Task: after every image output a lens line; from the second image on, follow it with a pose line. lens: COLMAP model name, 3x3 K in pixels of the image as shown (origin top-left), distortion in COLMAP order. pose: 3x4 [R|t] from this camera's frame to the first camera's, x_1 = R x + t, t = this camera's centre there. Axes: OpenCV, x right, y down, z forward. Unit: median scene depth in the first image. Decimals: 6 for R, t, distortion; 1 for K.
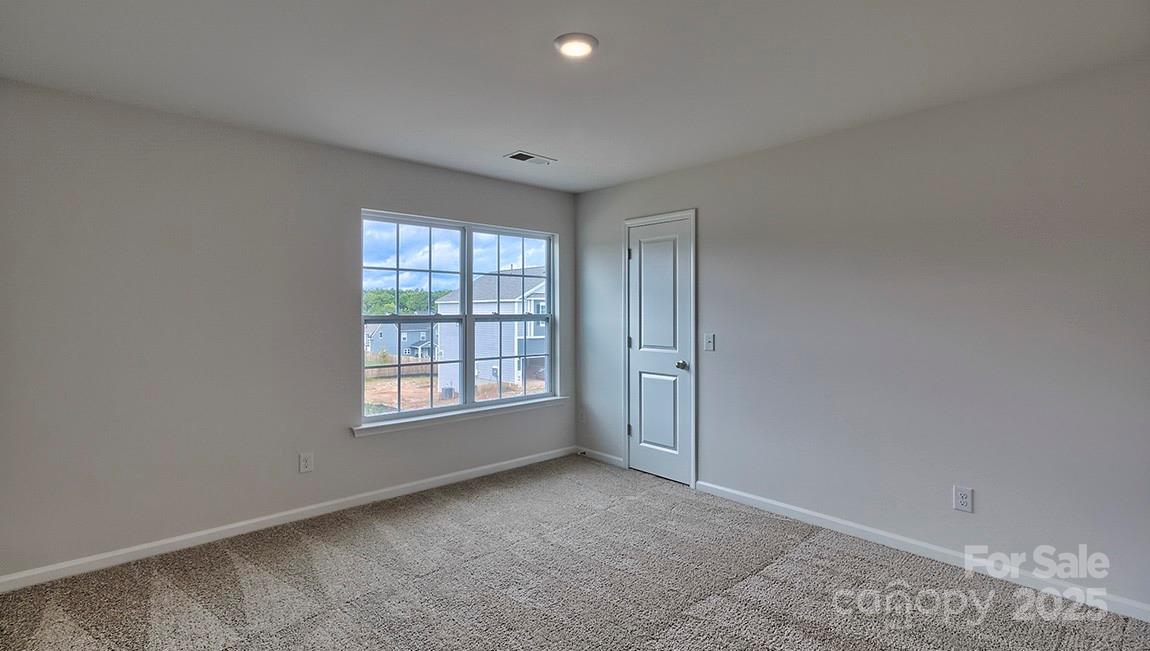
lens RADIAL K [[530.8, 0, 574.7], [0, 530.8, 316.6], [0, 0, 1]] dist [-0.000198, -0.000004]
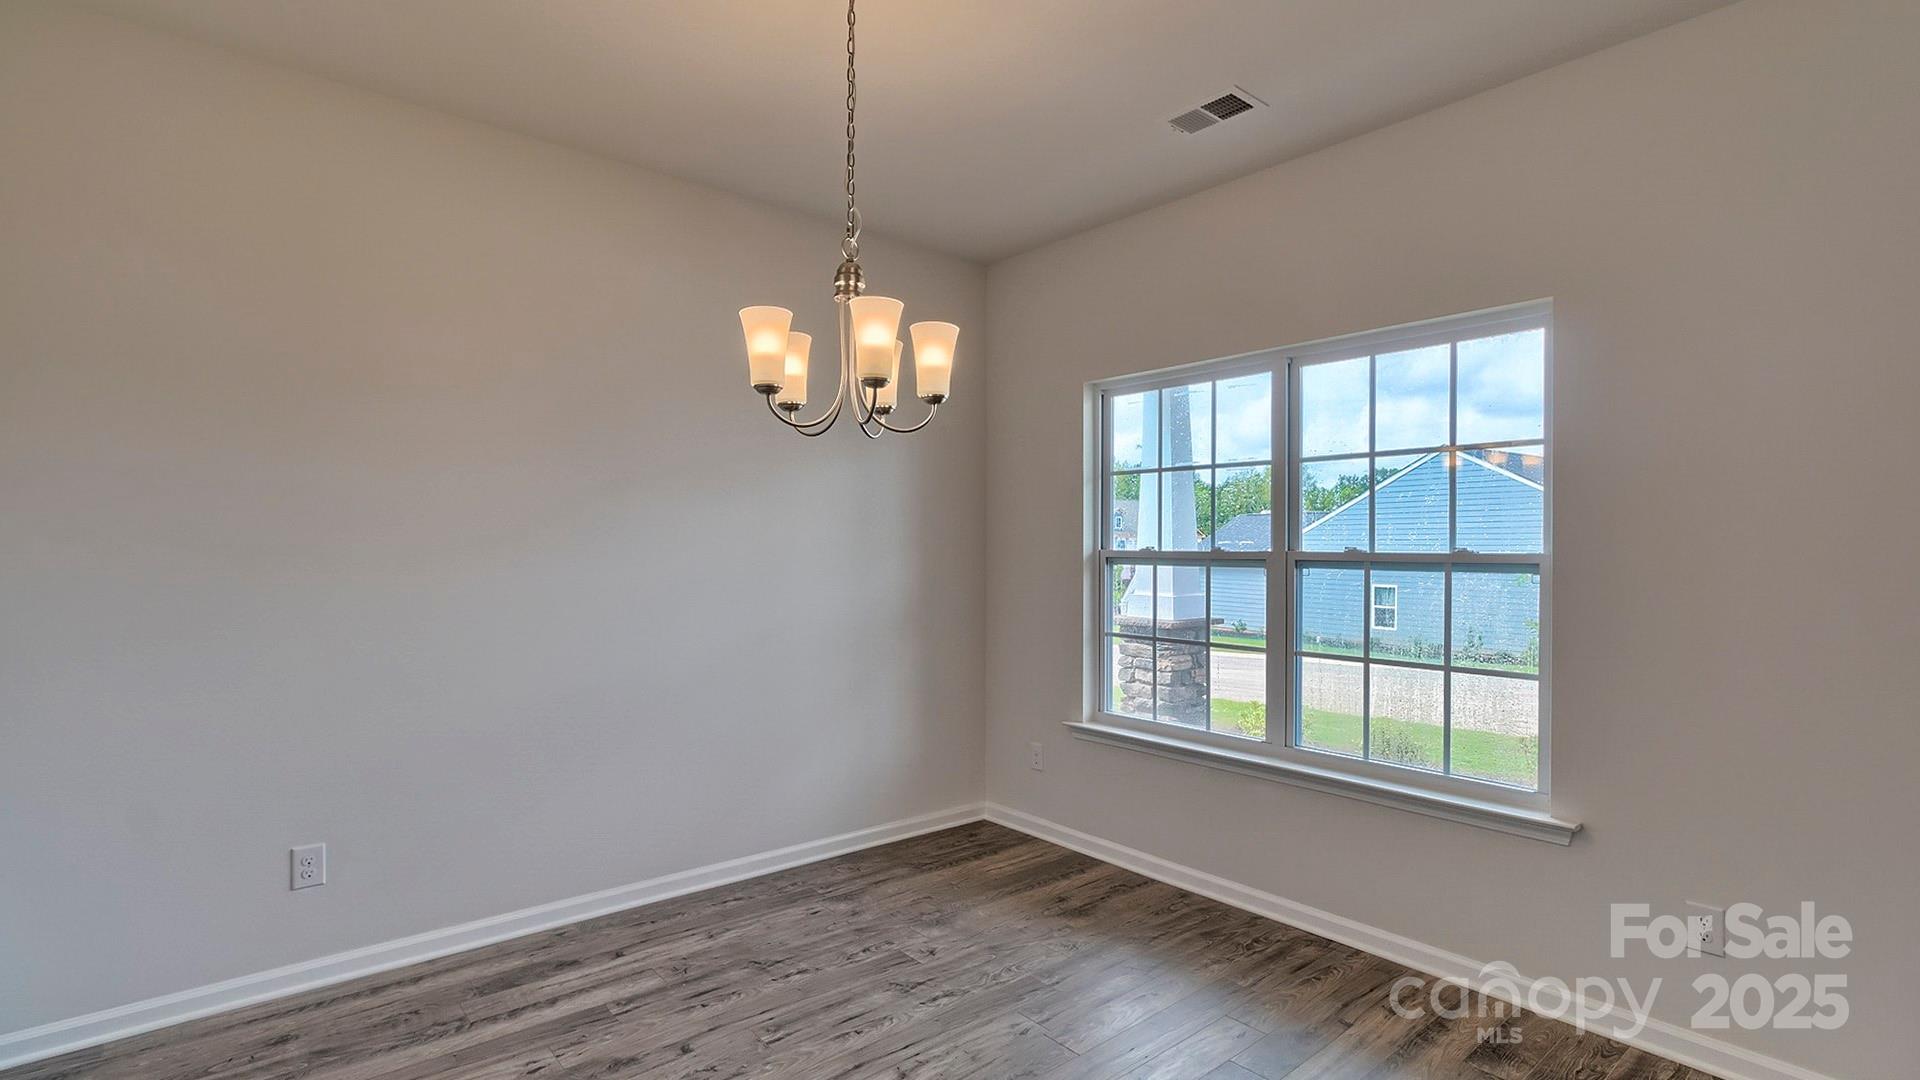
lens RADIAL K [[939.6, 0, 959.7], [0, 939.6, 543.8], [0, 0, 1]] dist [0.000191, 0.000012]
pose [[-0.049124, 0.004861, -0.998781, 0.613768], [-0.014430, 0.999880, 0.005576, -0.010395], [0.998688, 0.014686, -0.049048, 0.746606]]
